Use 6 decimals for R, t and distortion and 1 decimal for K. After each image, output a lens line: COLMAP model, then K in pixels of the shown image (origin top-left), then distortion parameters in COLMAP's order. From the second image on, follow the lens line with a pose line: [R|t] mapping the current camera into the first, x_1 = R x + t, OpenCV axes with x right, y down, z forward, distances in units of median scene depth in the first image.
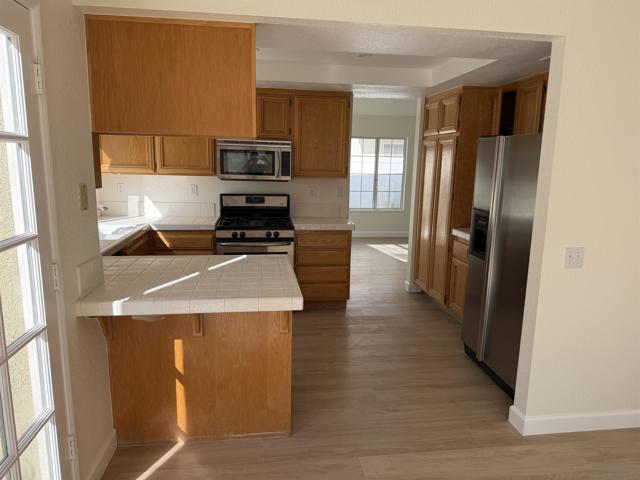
lens RADIAL K [[452.6, 0, 323.4], [0, 452.6, 238.8], [0, 0, 1]] dist [0.096120, -0.144789]
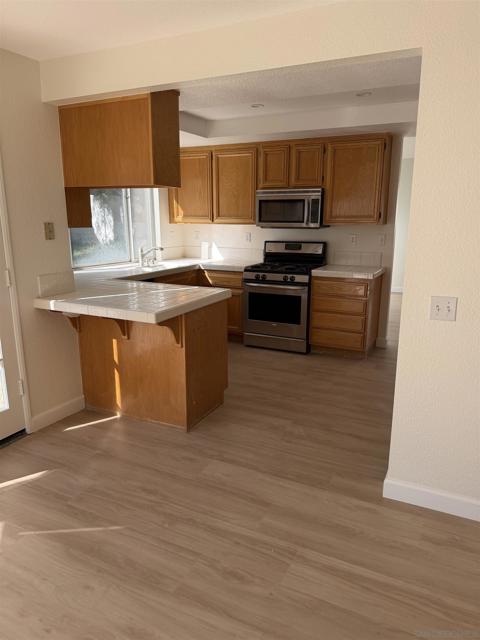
lens RADIAL K [[452.6, 0, 237.8], [0, 452.6, 318.4], [0, 0, 1]] dist [0.096120, -0.144789]
pose [[0.821851, 0.106091, -0.559737, 0.395714], [-0.079228, 0.994244, 0.072117, 0.016628], [0.564166, -0.014922, 0.825527, 0.045366]]
